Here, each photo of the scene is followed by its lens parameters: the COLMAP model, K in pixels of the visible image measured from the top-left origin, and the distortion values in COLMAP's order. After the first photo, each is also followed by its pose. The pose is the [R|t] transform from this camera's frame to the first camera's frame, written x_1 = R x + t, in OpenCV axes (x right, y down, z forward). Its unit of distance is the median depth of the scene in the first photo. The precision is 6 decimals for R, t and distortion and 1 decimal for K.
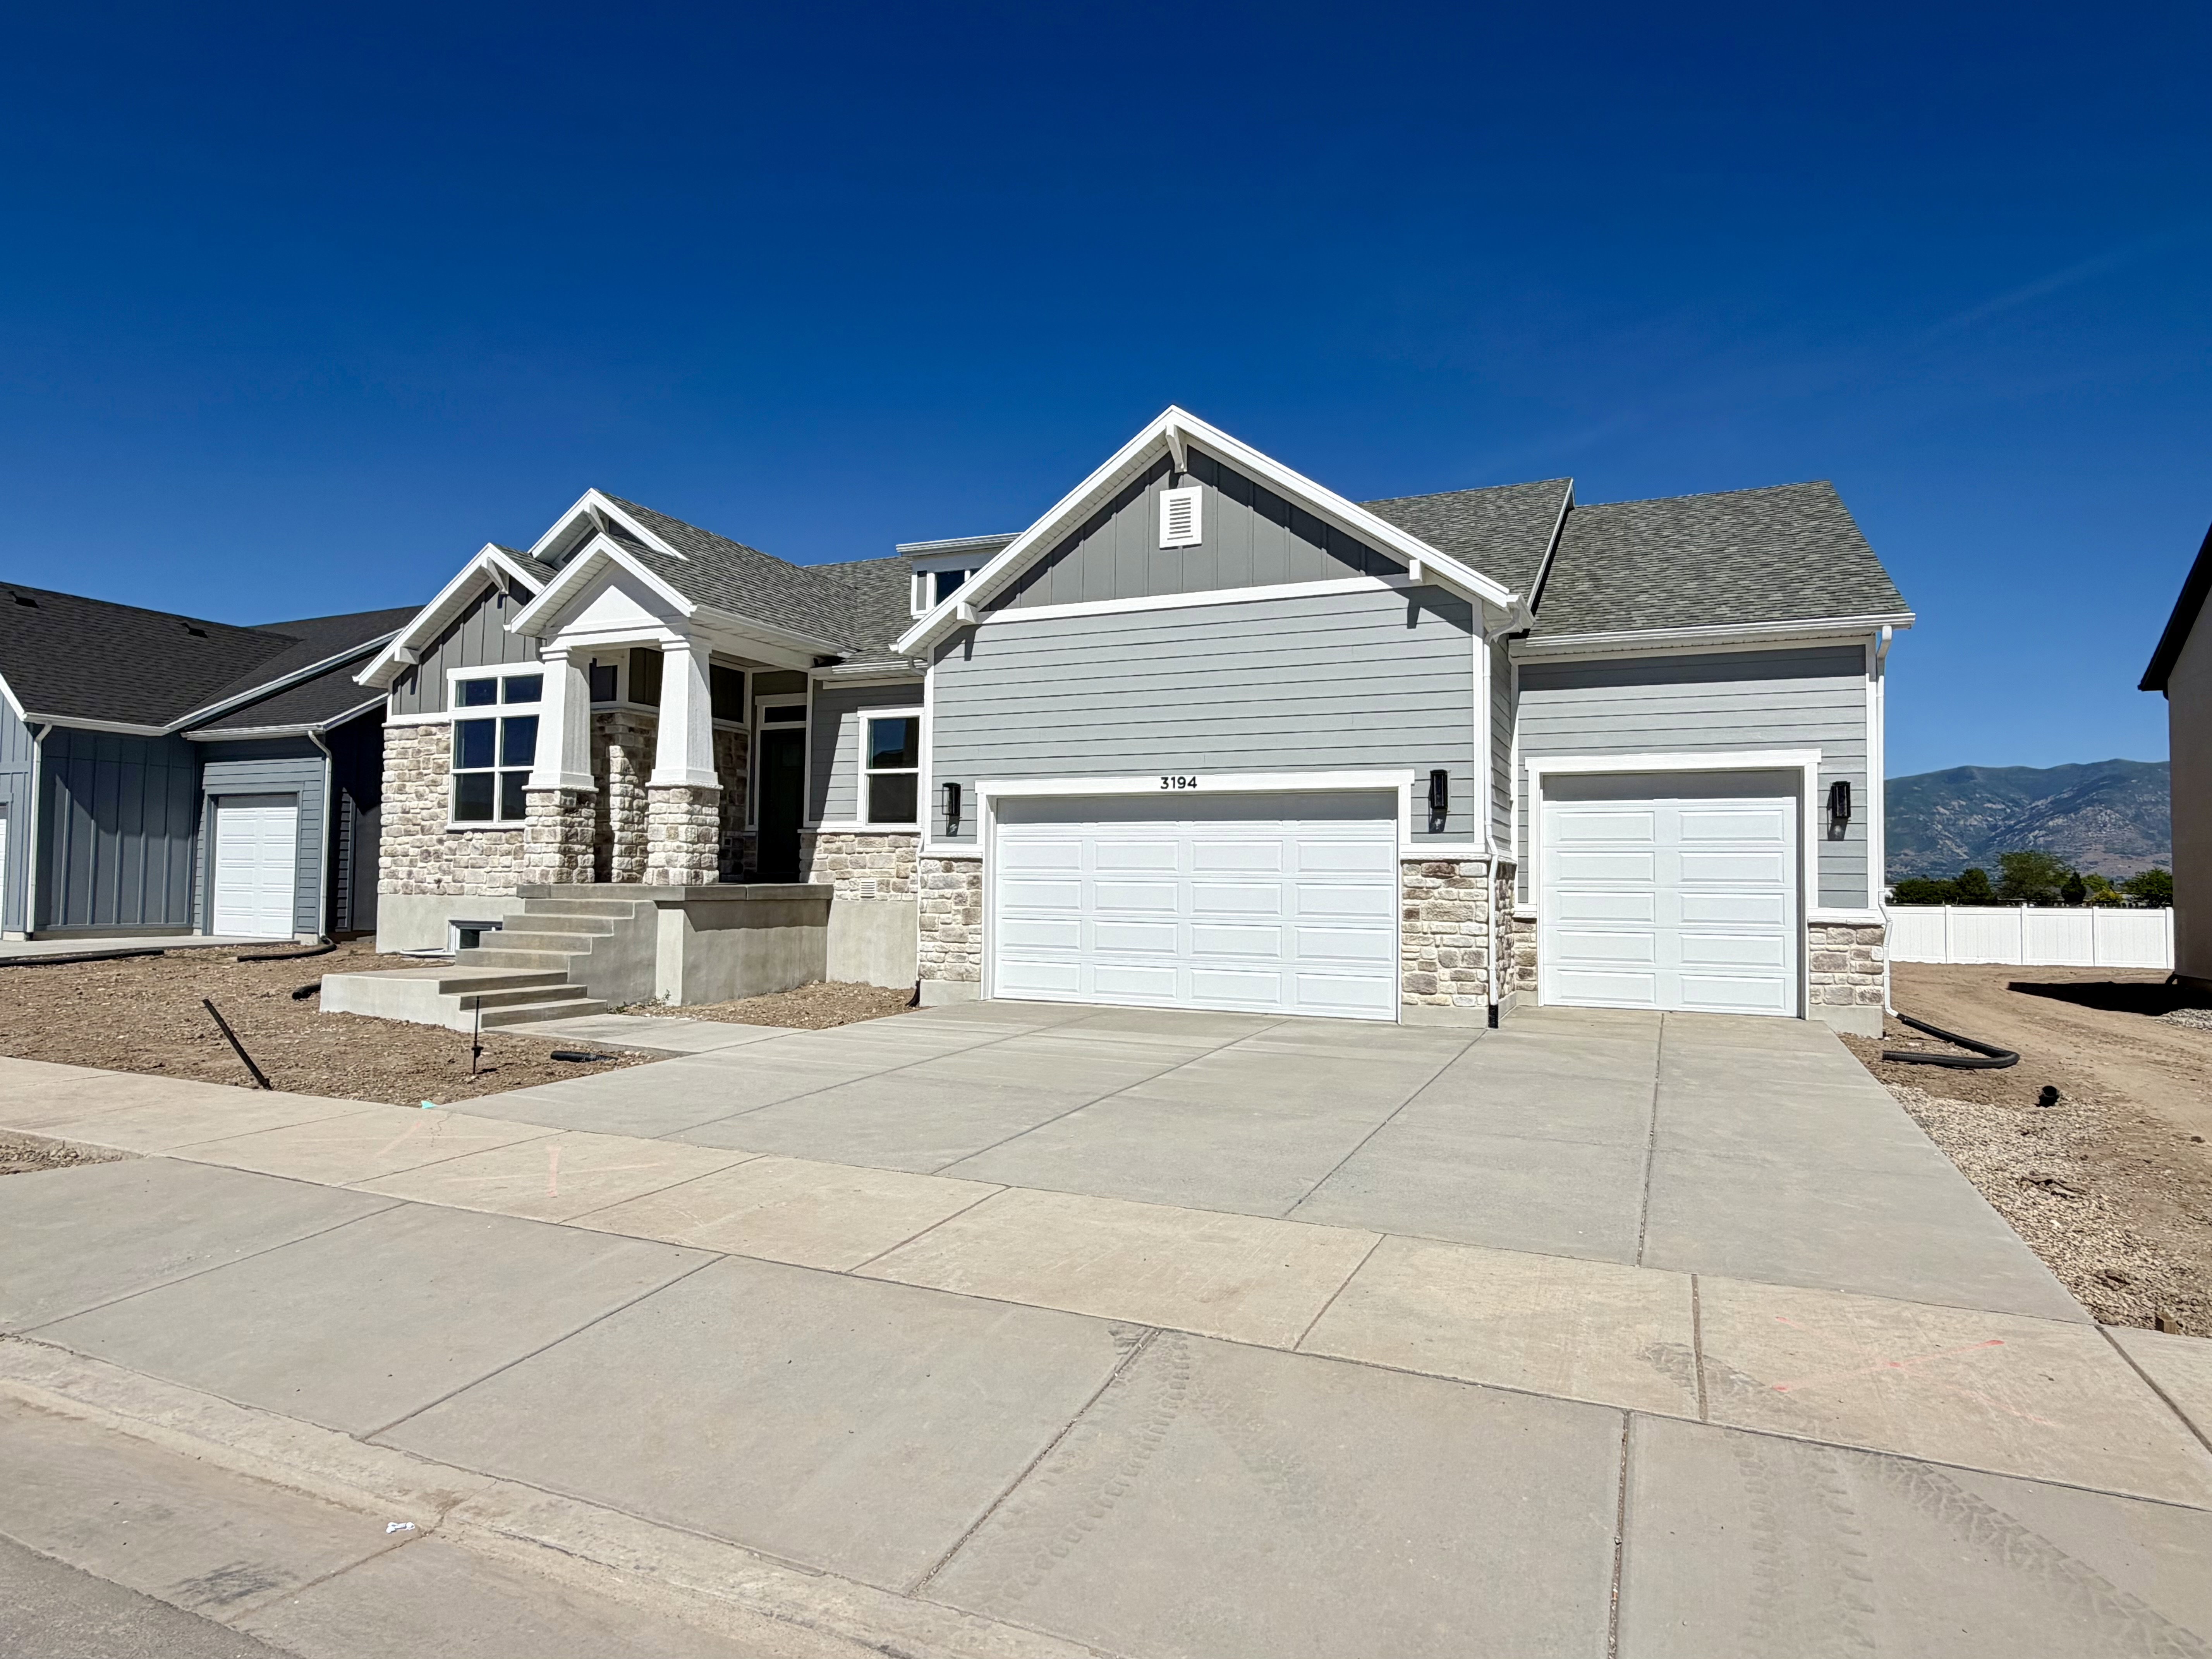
lens RADIAL K [[1241.3, 0, 1106.1], [0, 1241.3, 831.1], [0, 0, 1]] dist [0.001536, 0.000751]
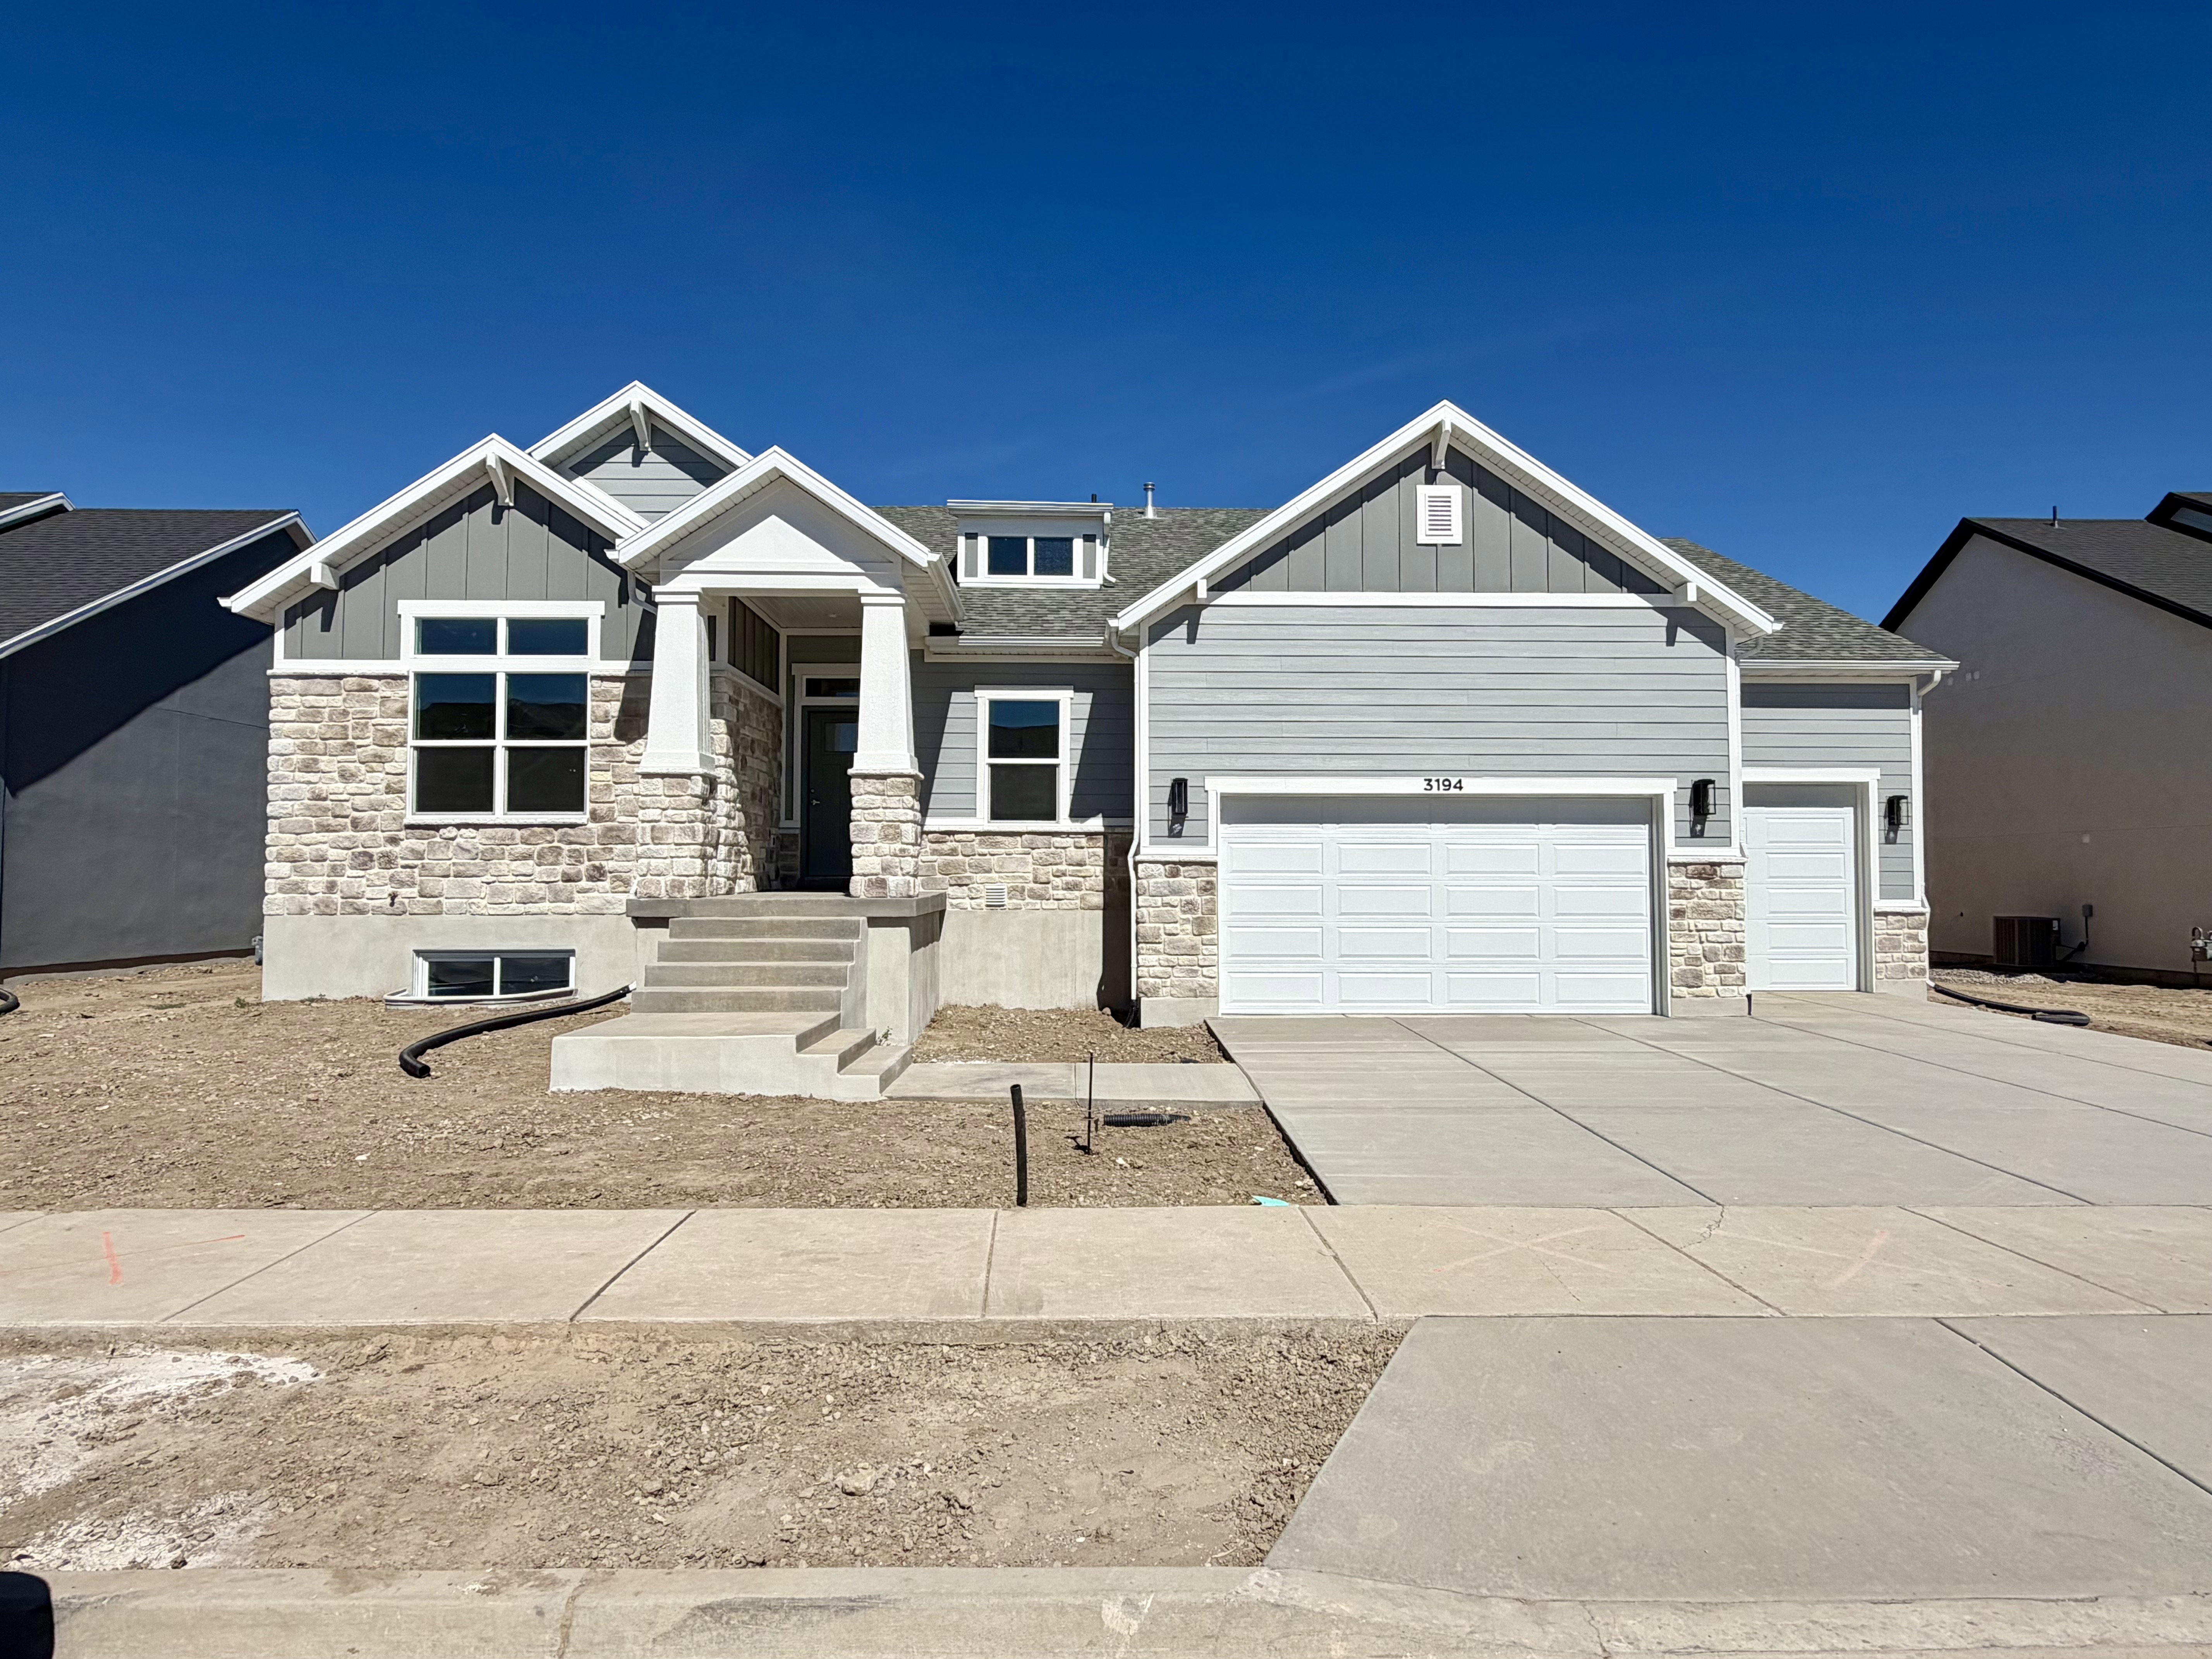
lens RADIAL K [[1241.3, 0, 1105.0], [0, 1241.3, 832.6], [0, 0, 1]] dist [0.001536, 0.000751]
pose [[0.902187, 0.004118, 0.431325, -0.558768], [-0.007956, 0.999943, 0.007093, -0.005414], [-0.431271, -0.009831, 0.902169, 0.208174]]
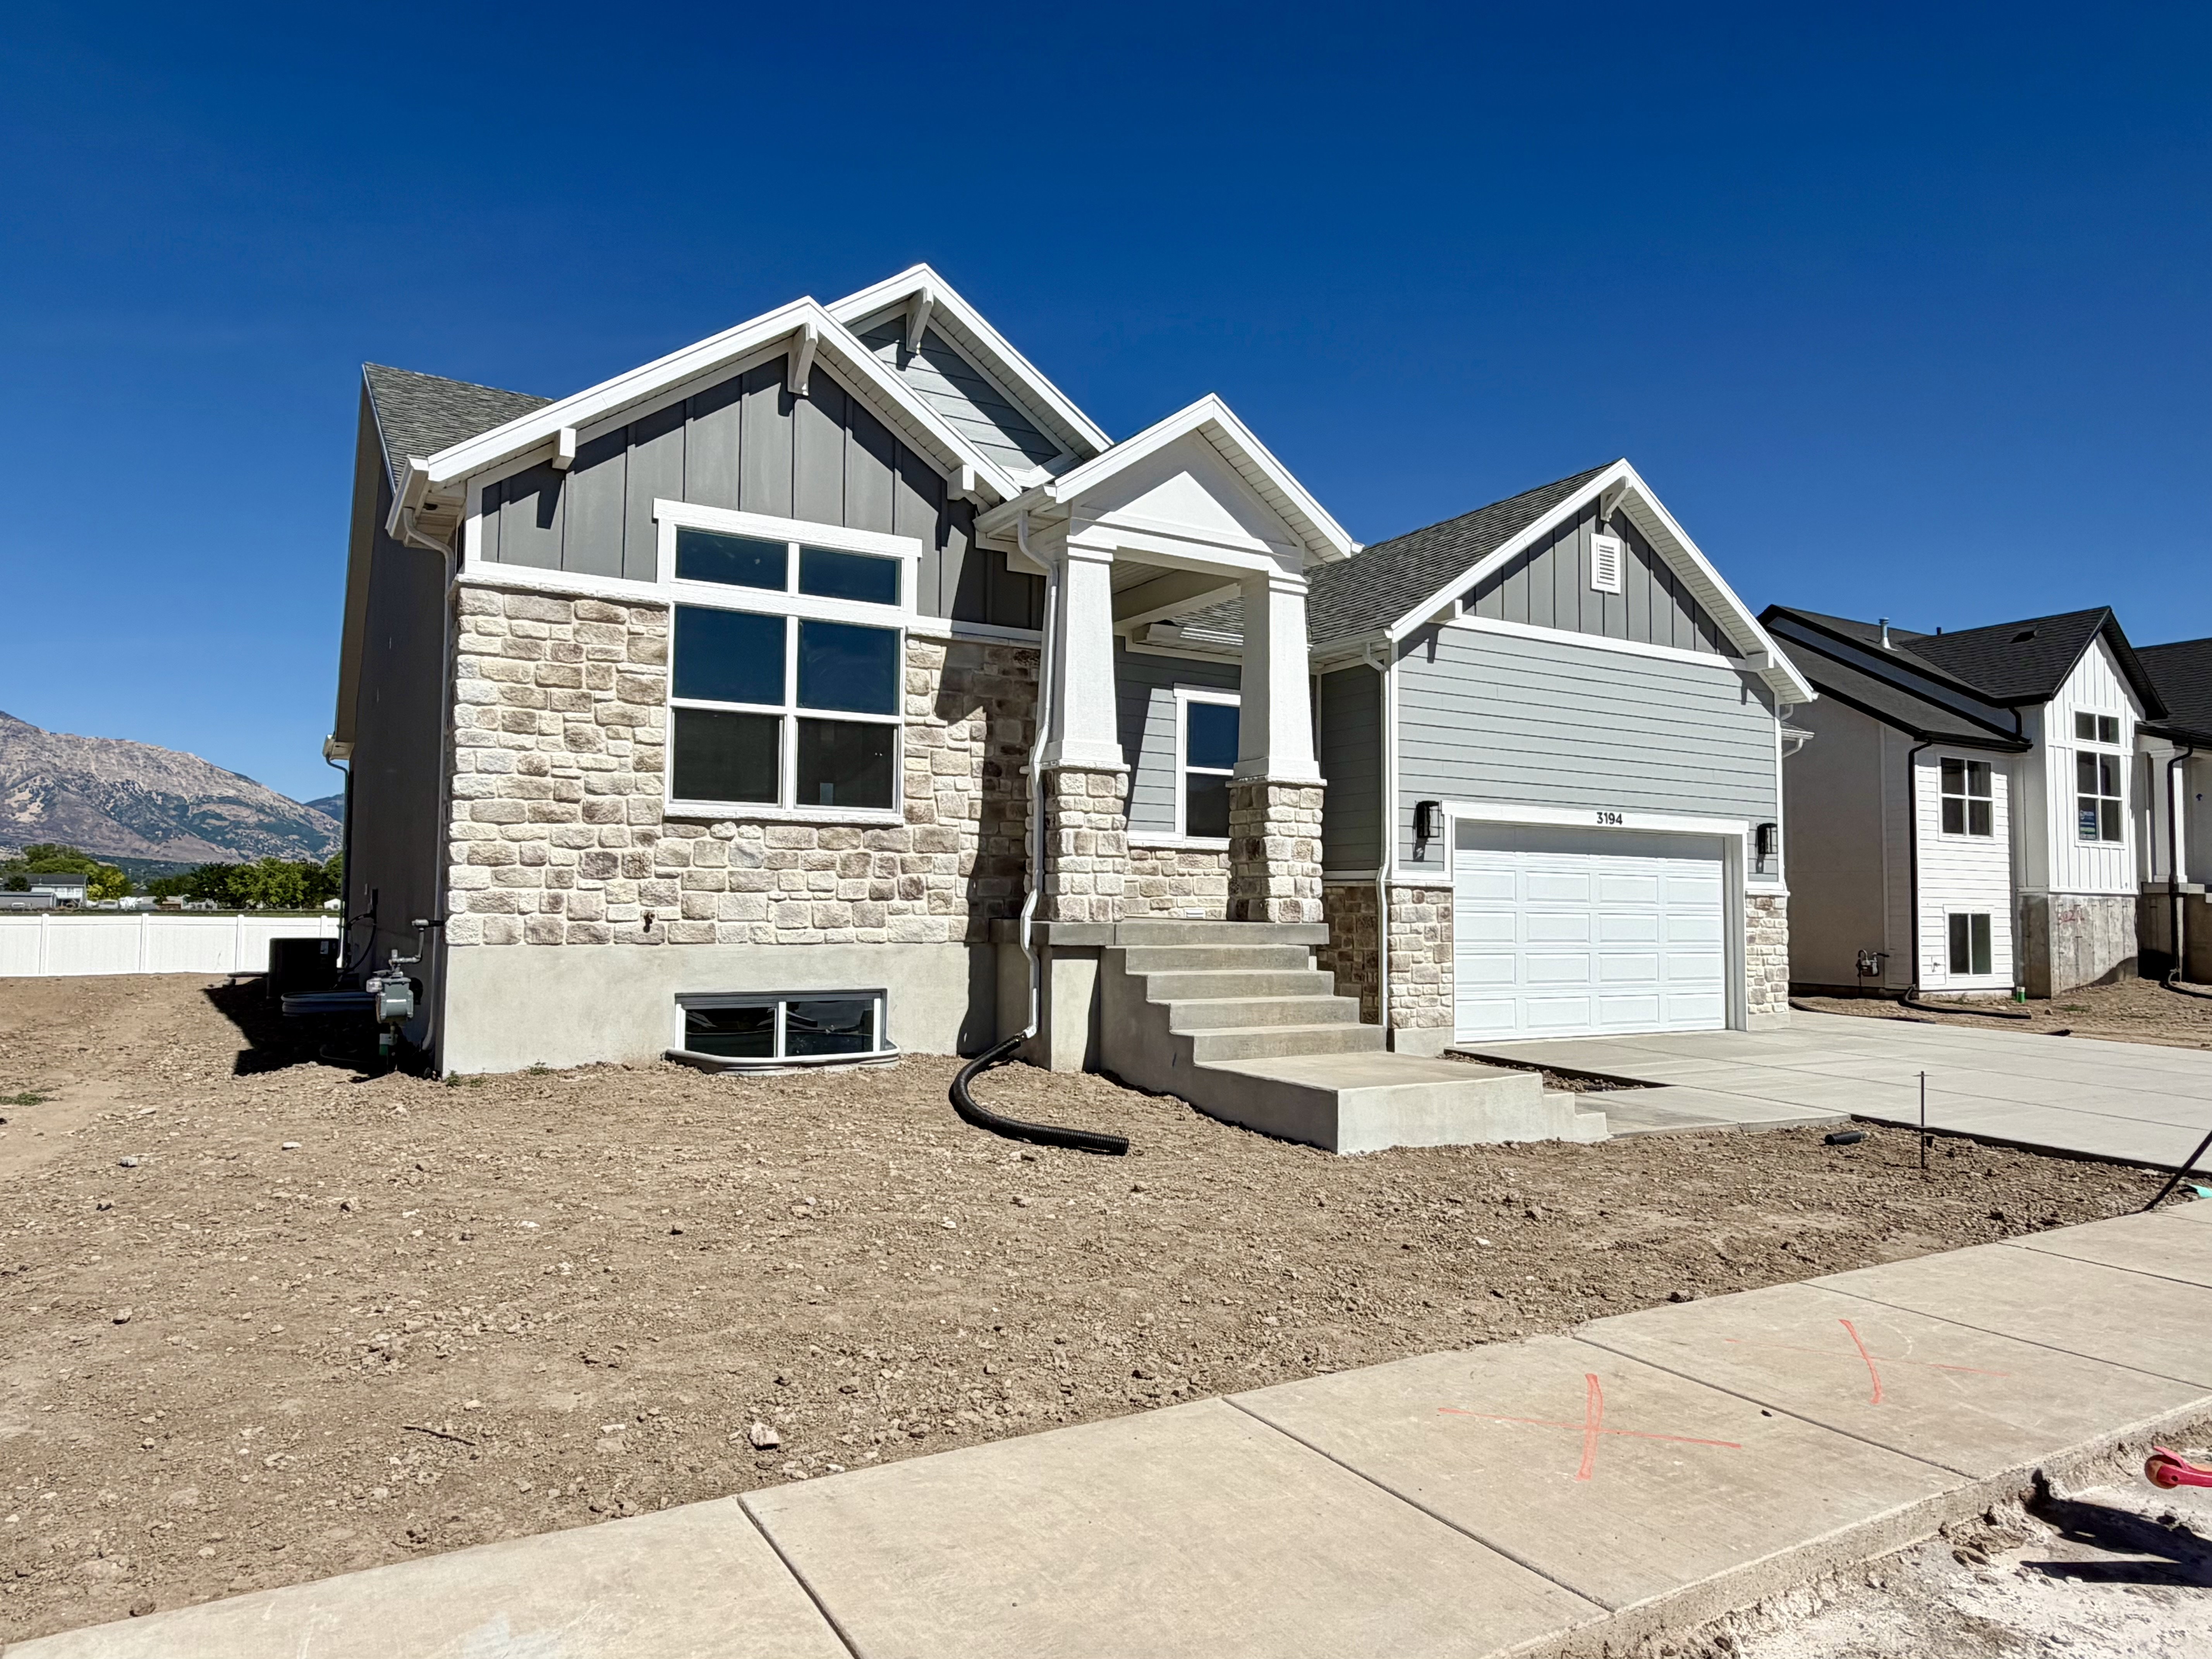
lens RADIAL K [[1384.2, 0, 1102.4], [0, 1384.2, 831.5], [0, 0, 1]] dist [0.001153, 0.001525]
pose [[0.577961, 0.039441, 0.815111, -1.043489], [-0.039145, 0.999022, -0.020584, 0.011652], [-0.815125, -0.020011, 0.578939, 0.618388]]
